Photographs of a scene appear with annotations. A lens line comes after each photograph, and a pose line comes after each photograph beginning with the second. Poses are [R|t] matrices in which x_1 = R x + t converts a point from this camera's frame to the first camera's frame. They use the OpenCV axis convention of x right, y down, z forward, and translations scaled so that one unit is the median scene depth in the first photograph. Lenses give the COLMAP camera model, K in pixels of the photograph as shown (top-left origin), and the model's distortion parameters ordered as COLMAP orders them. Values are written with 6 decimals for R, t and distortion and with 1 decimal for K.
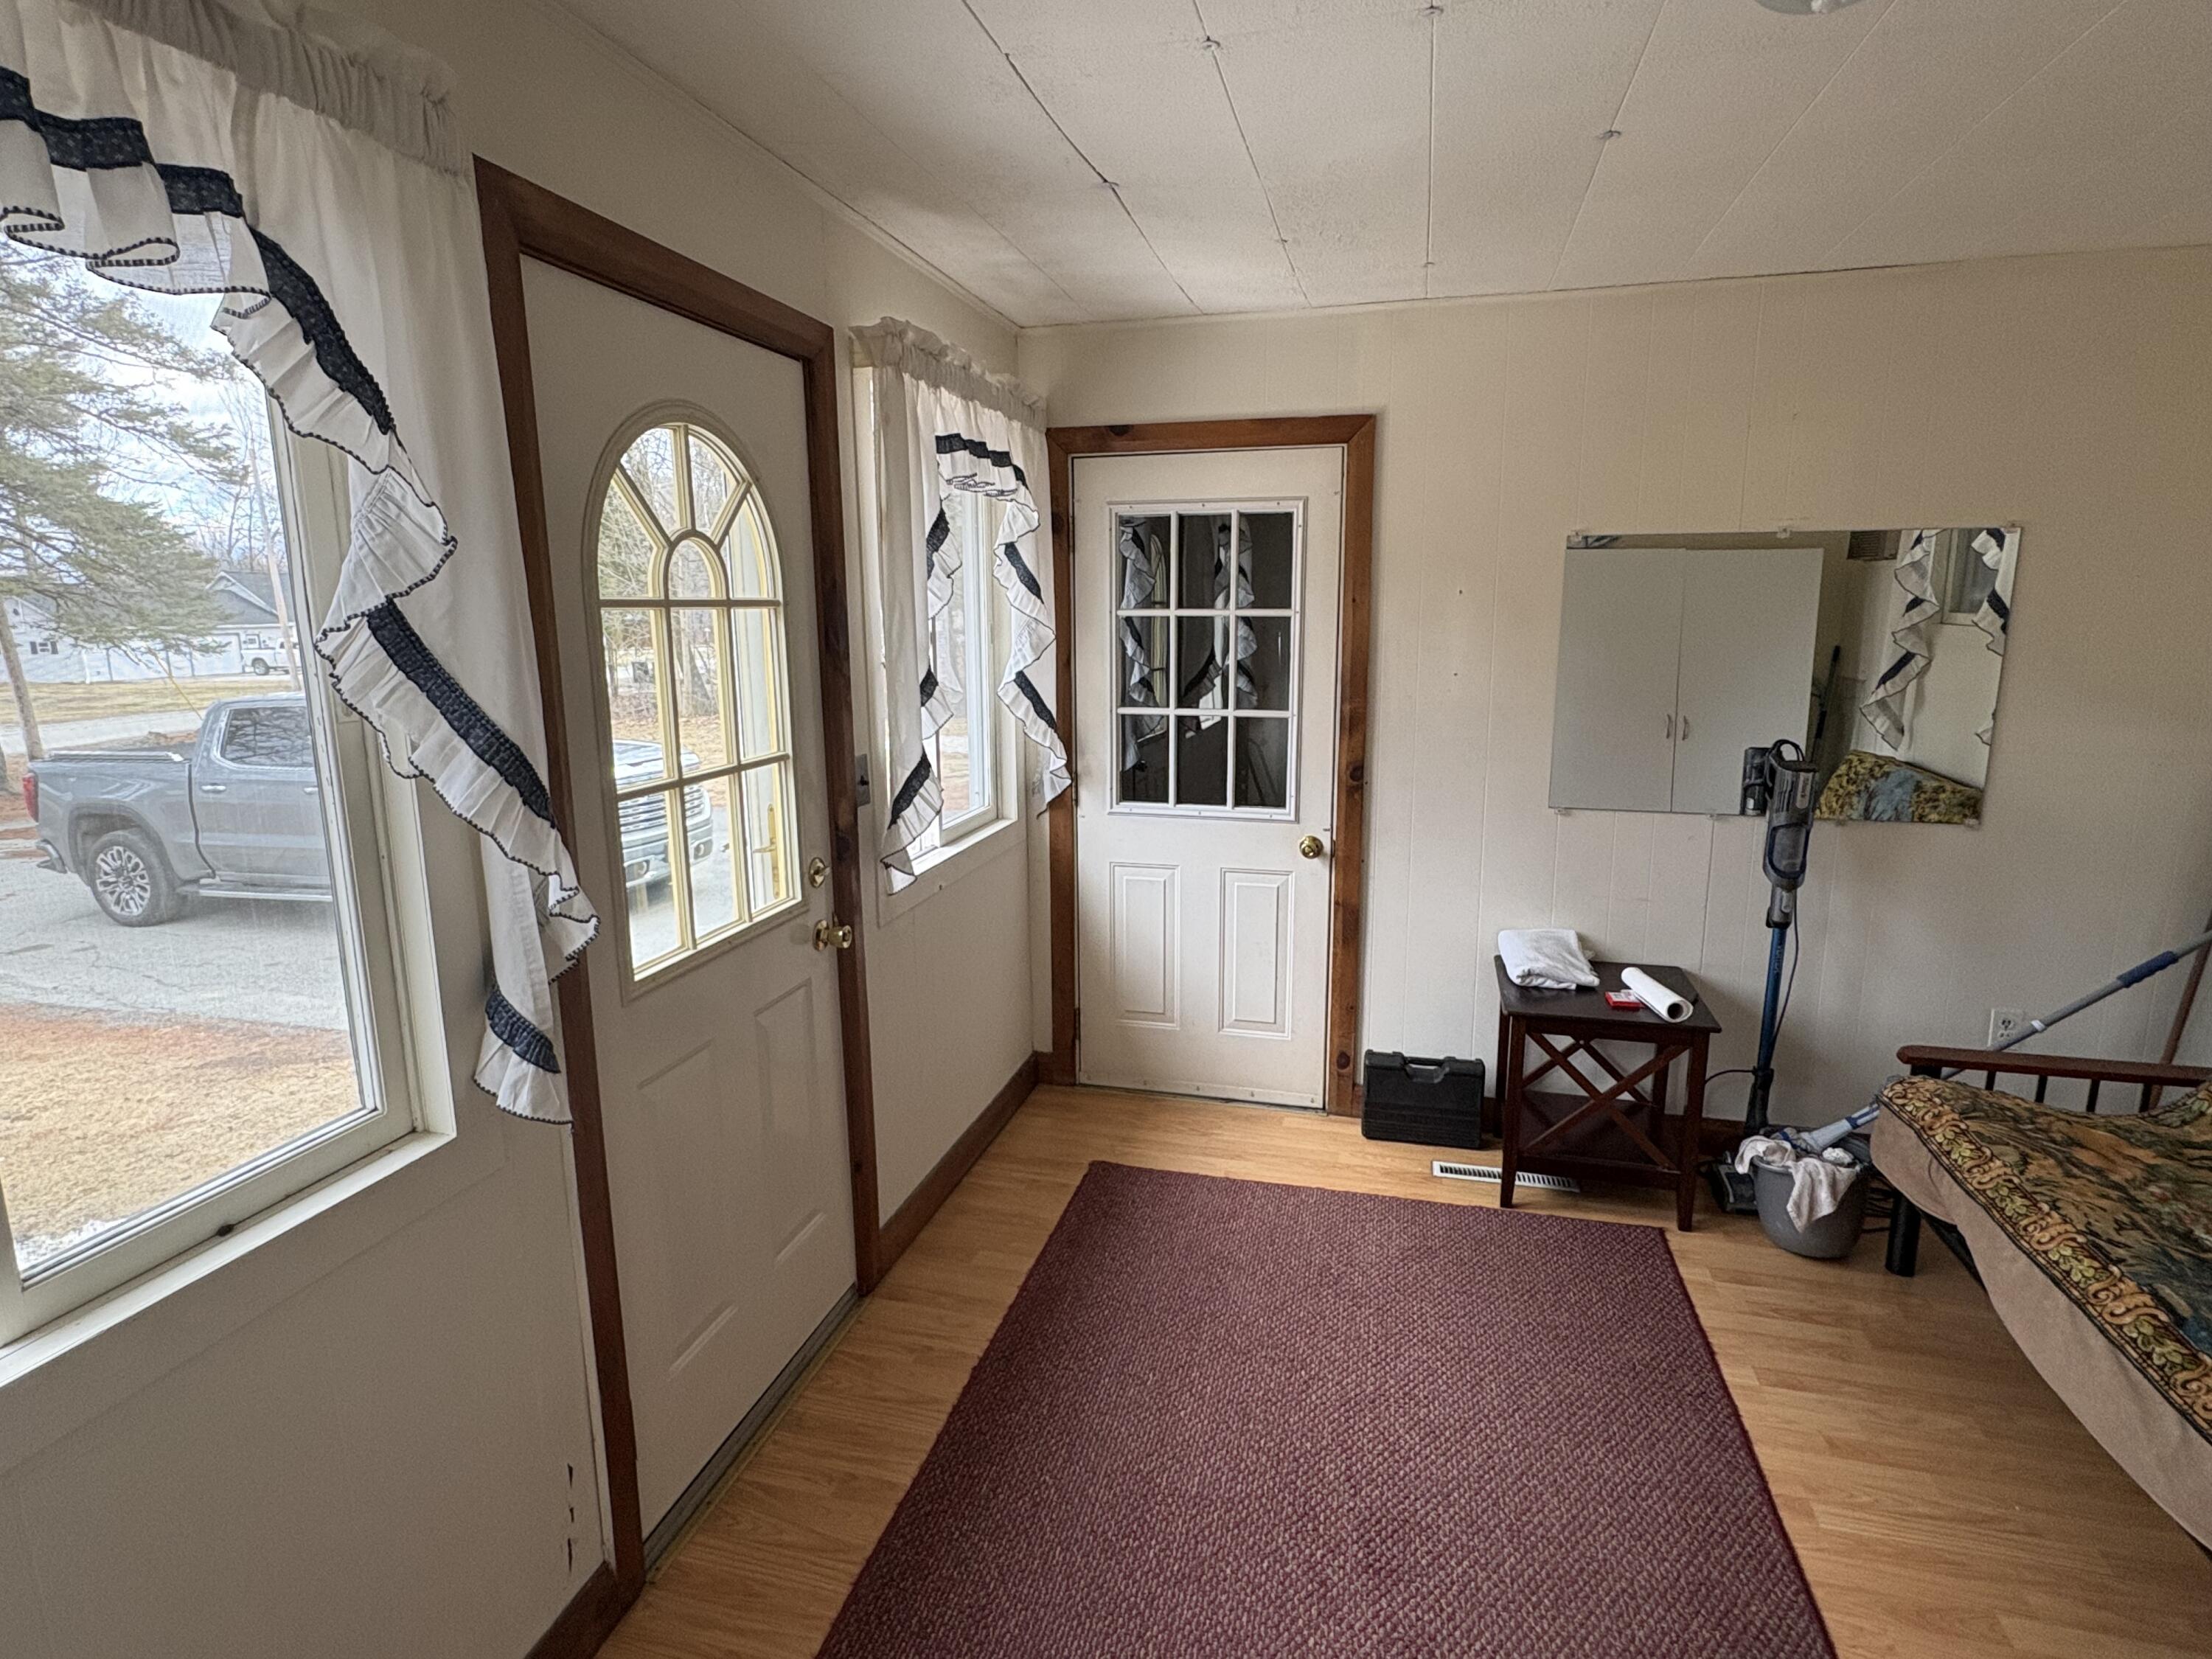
lens RADIAL K [[1170.7, 0, 1095.9], [0, 1170.7, 830.4], [0, 0, 1]] dist [0.000359, 0.001204]
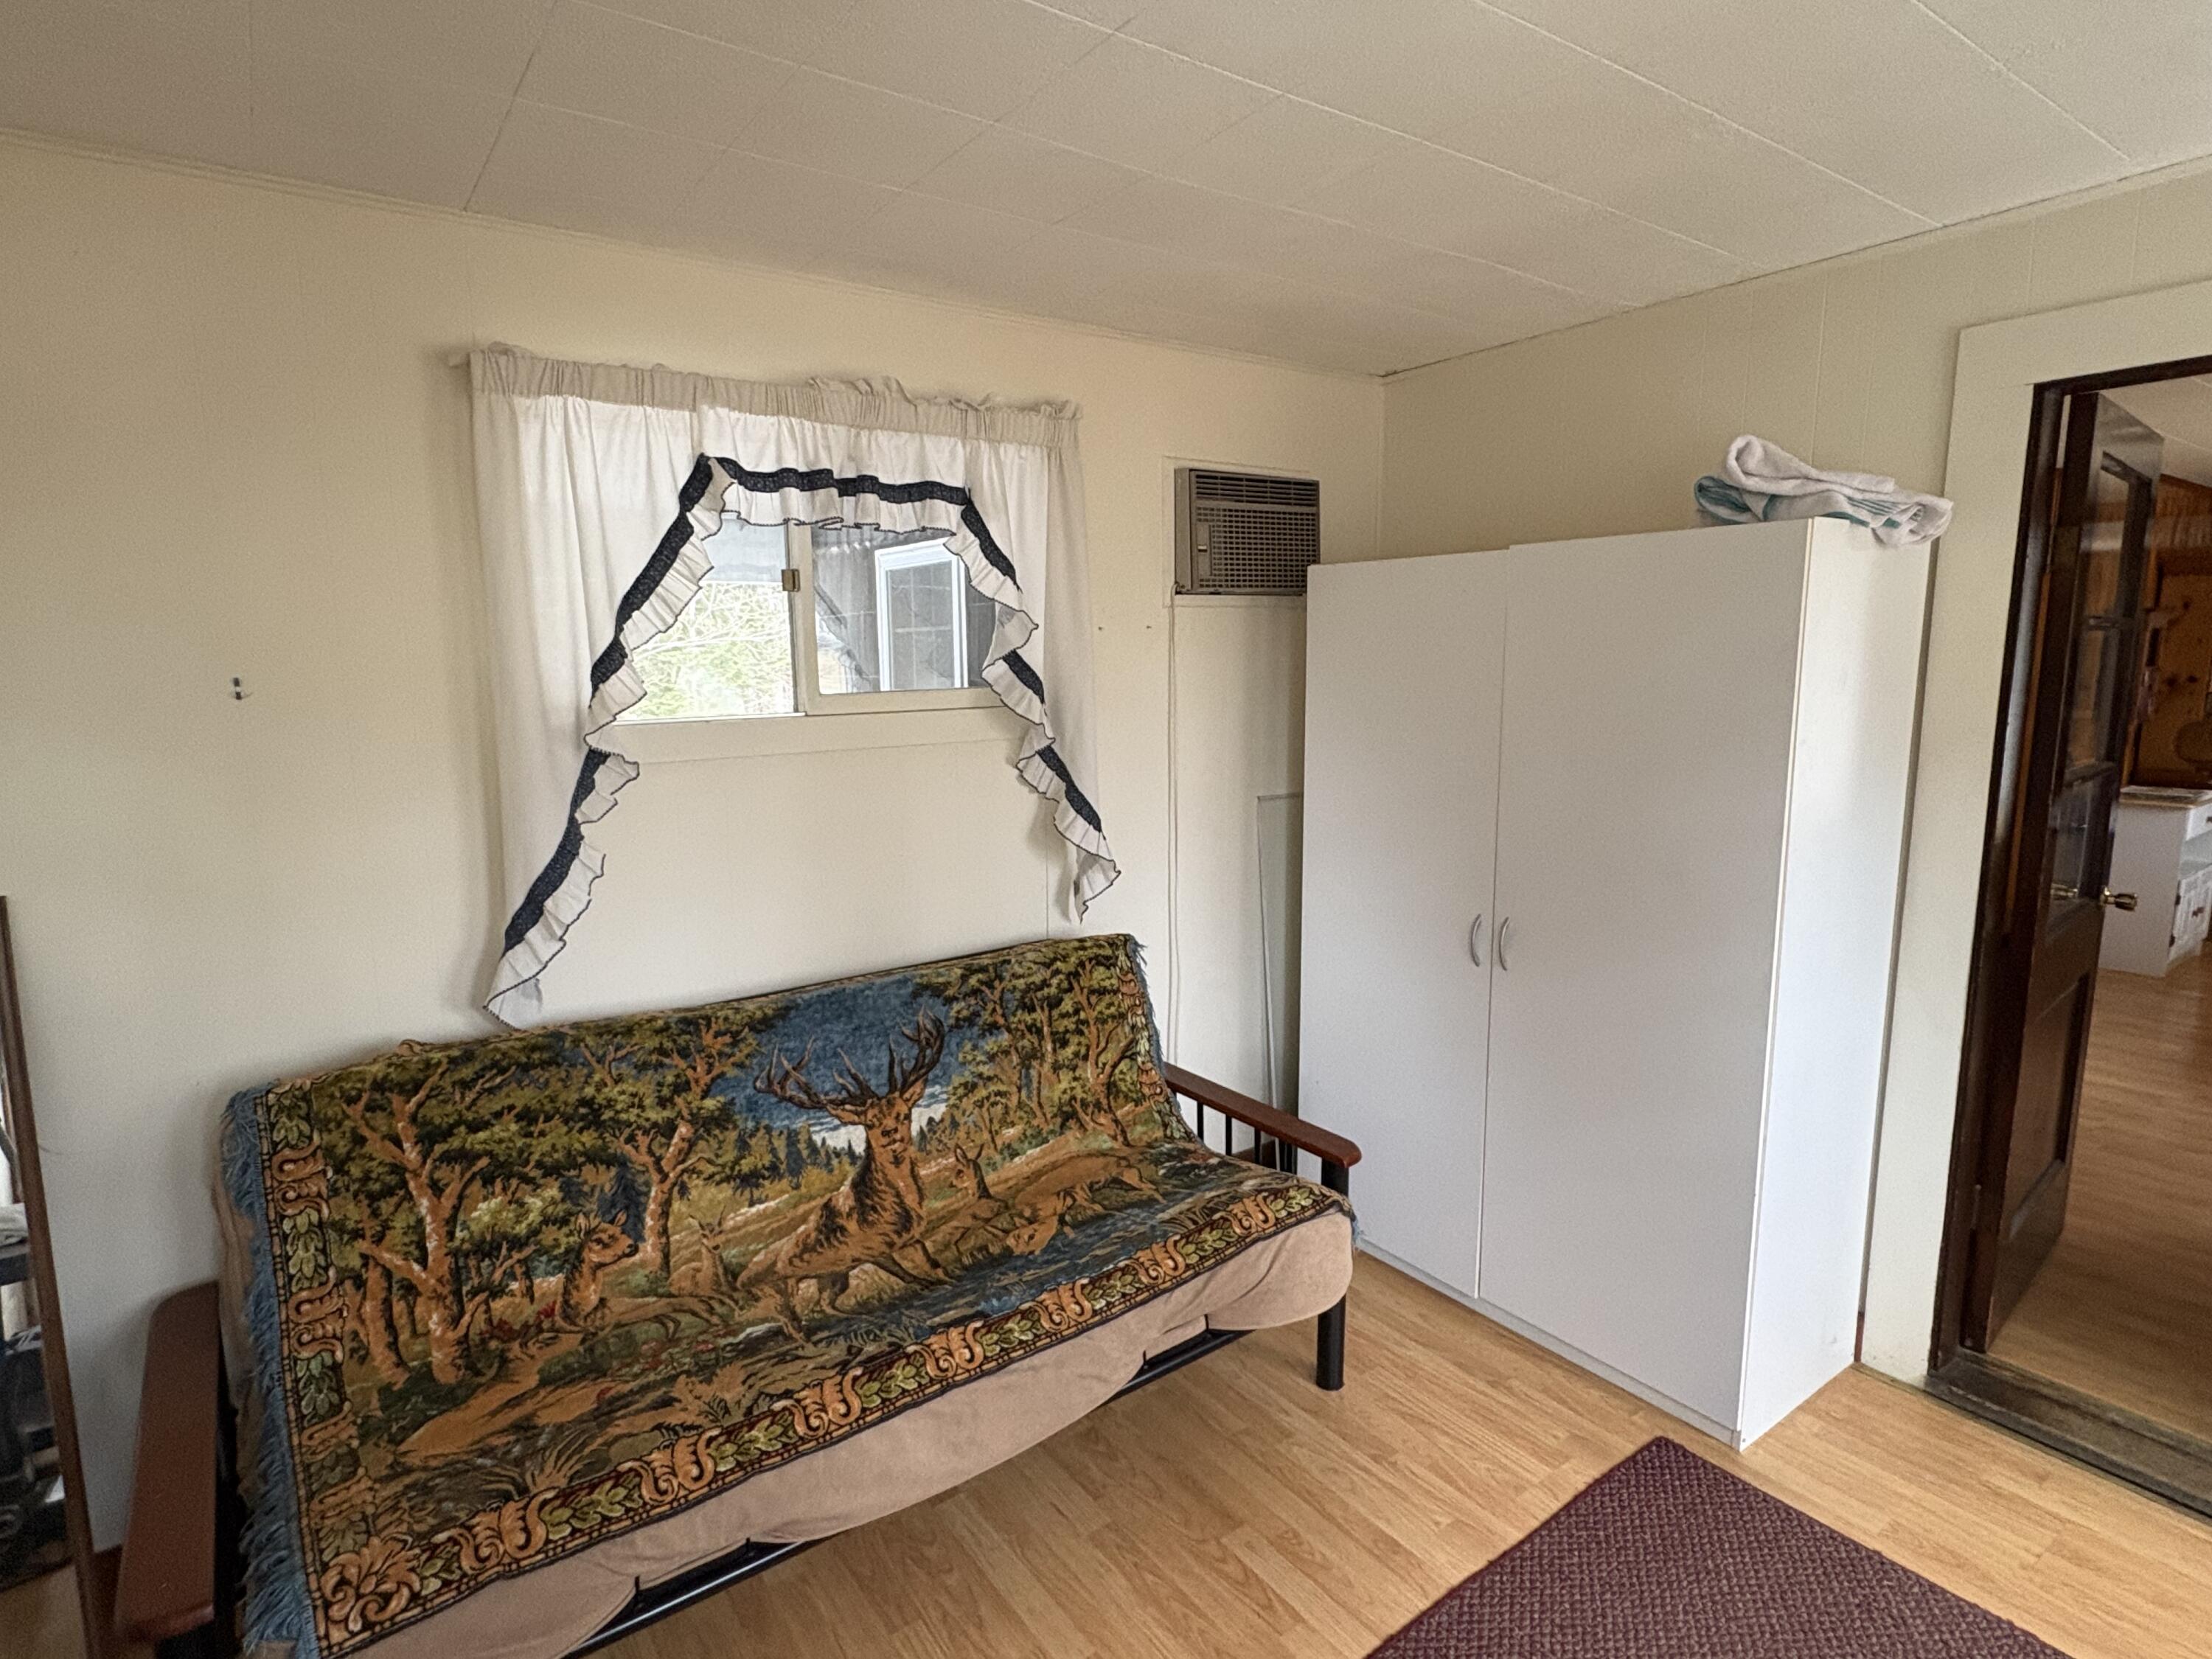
lens RADIAL K [[1170.7, 0, 1102.0], [0, 1170.7, 825.7], [0, 0, 1]] dist [0.000359, 0.001204]
pose [[-0.779206, -0.074653, 0.622306, 0.118219], [0.137833, 0.948165, 0.286329, -0.201067], [-0.611424, 0.308884, -0.728527, 1.010133]]
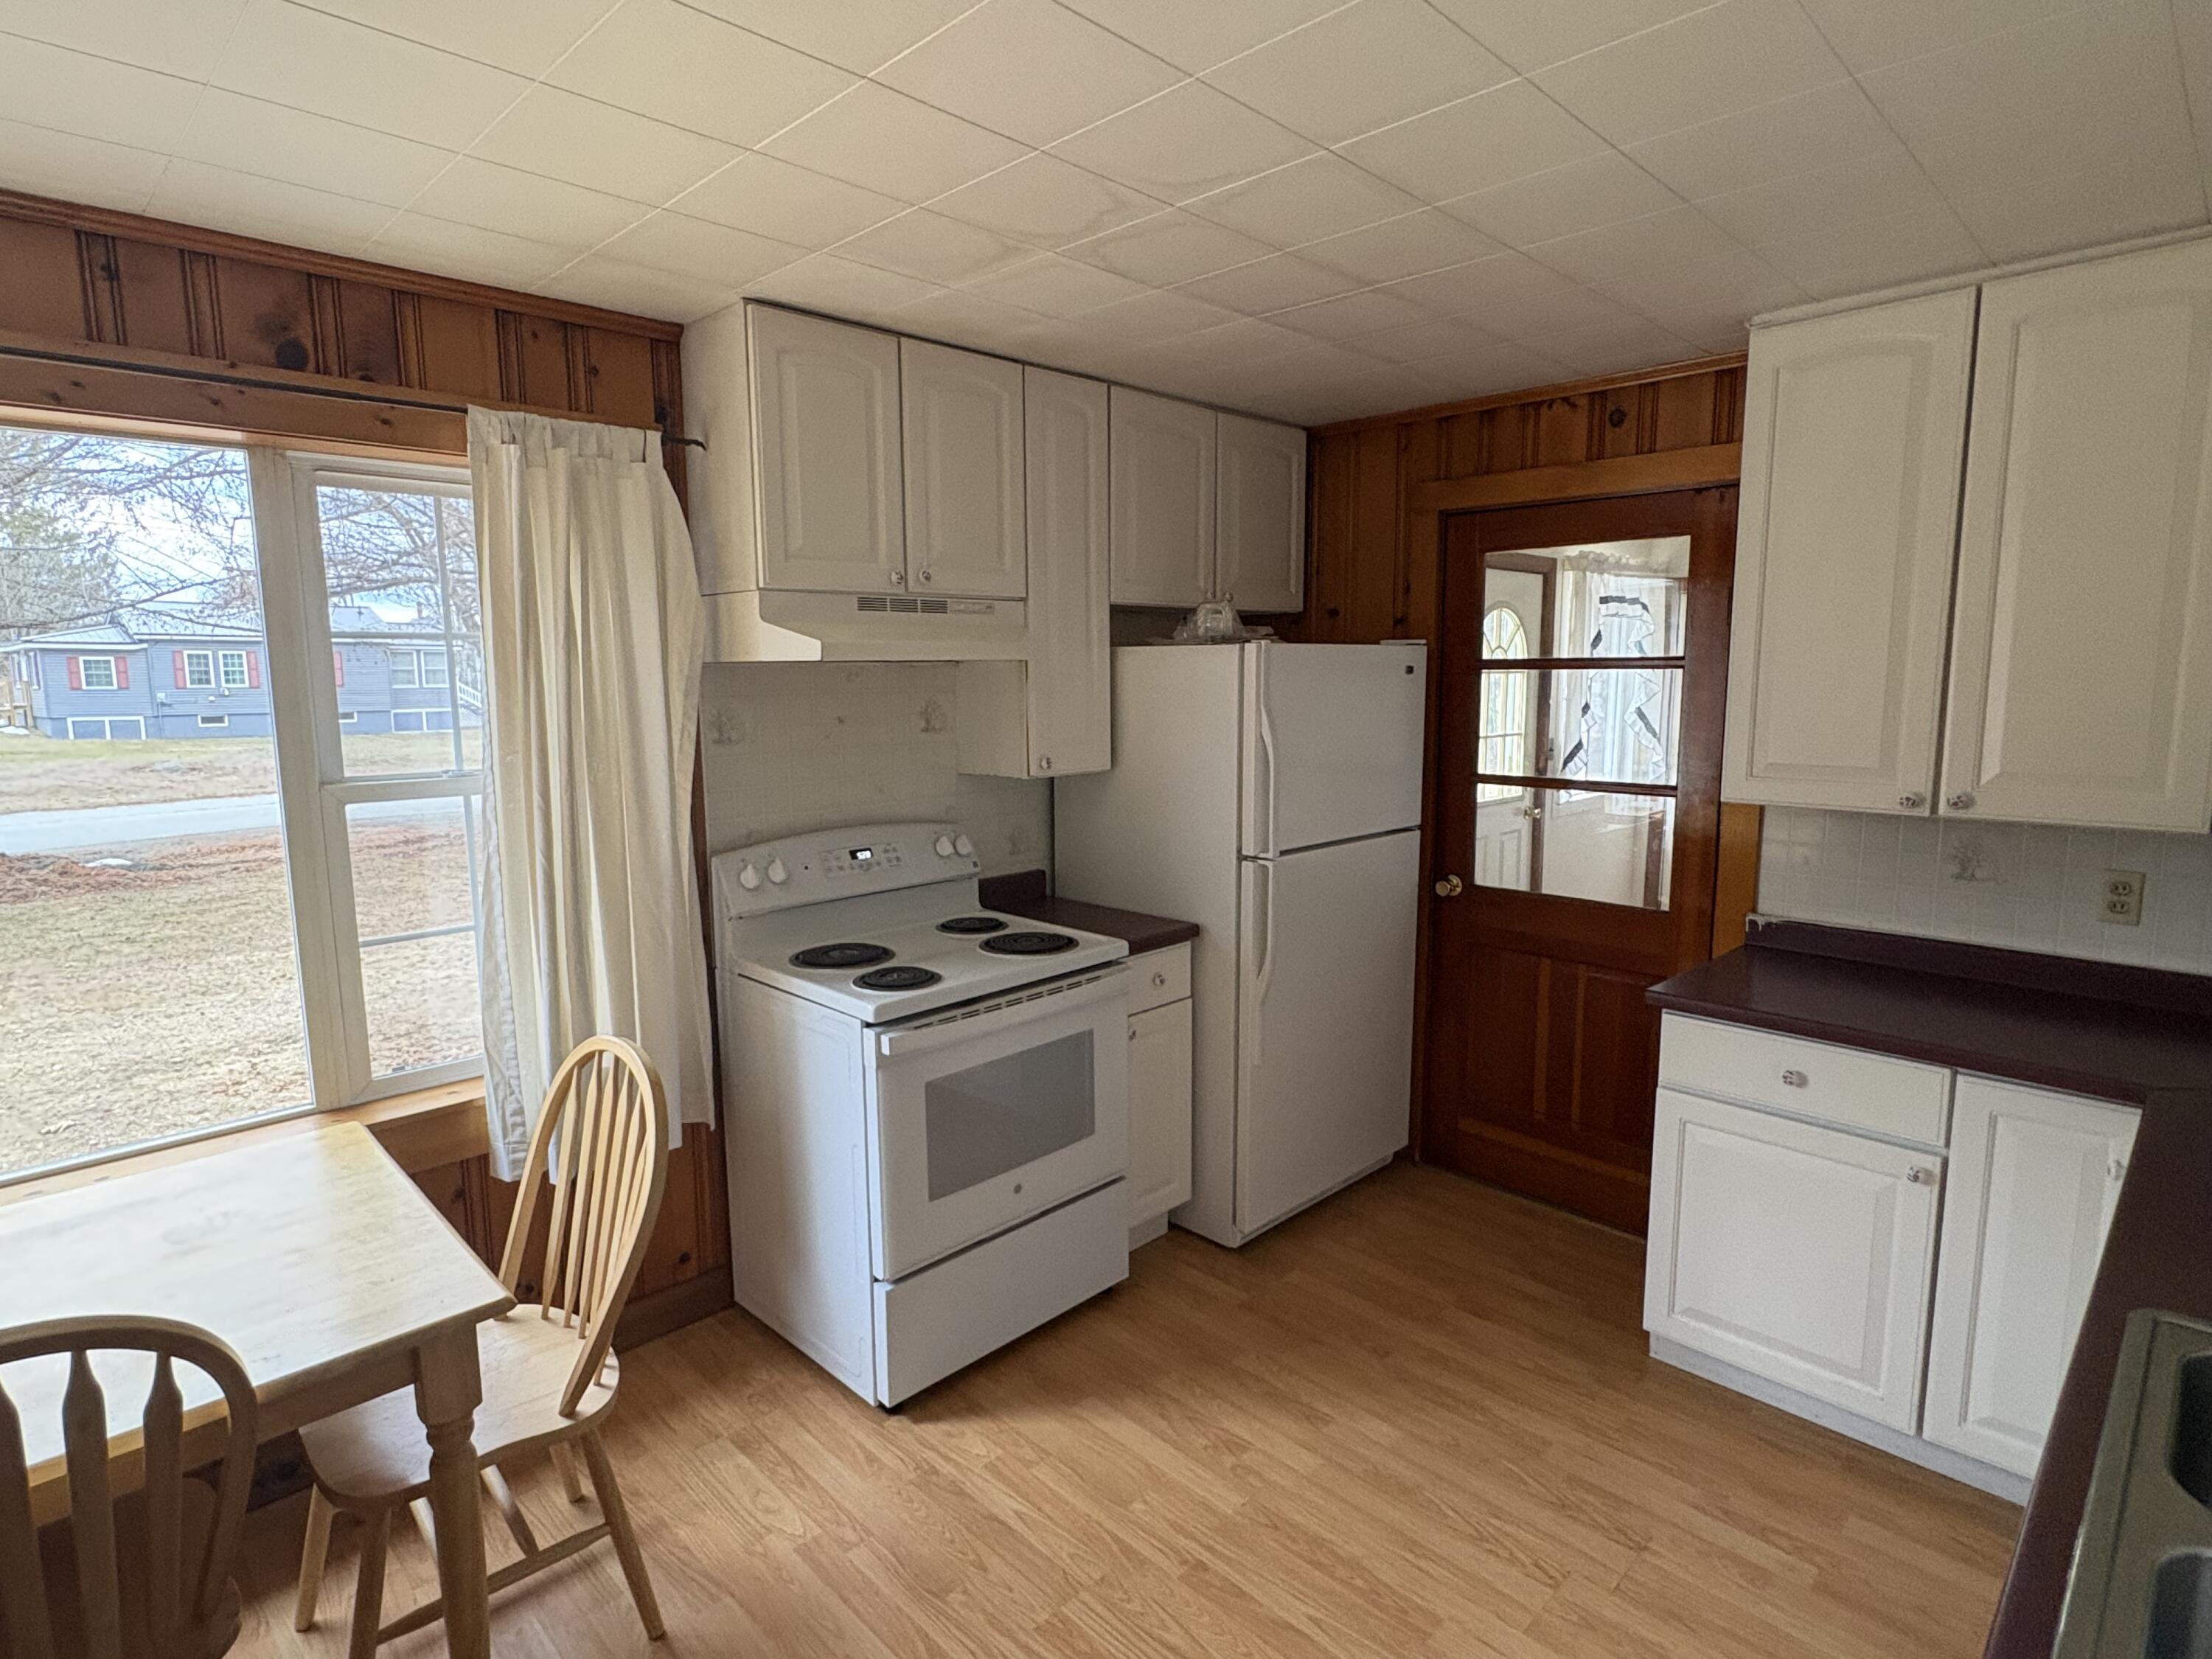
lens RADIAL K [[1170.7, 0, 1105.1], [0, 1170.7, 830.0], [0, 0, 1]] dist [0.000359, 0.001204]
pose [[0.862720, 0.078828, -0.499500, 0.069526], [-0.102715, 0.994500, -0.020461, 0.085625], [0.495140, 0.068959, 0.866072, -0.476538]]
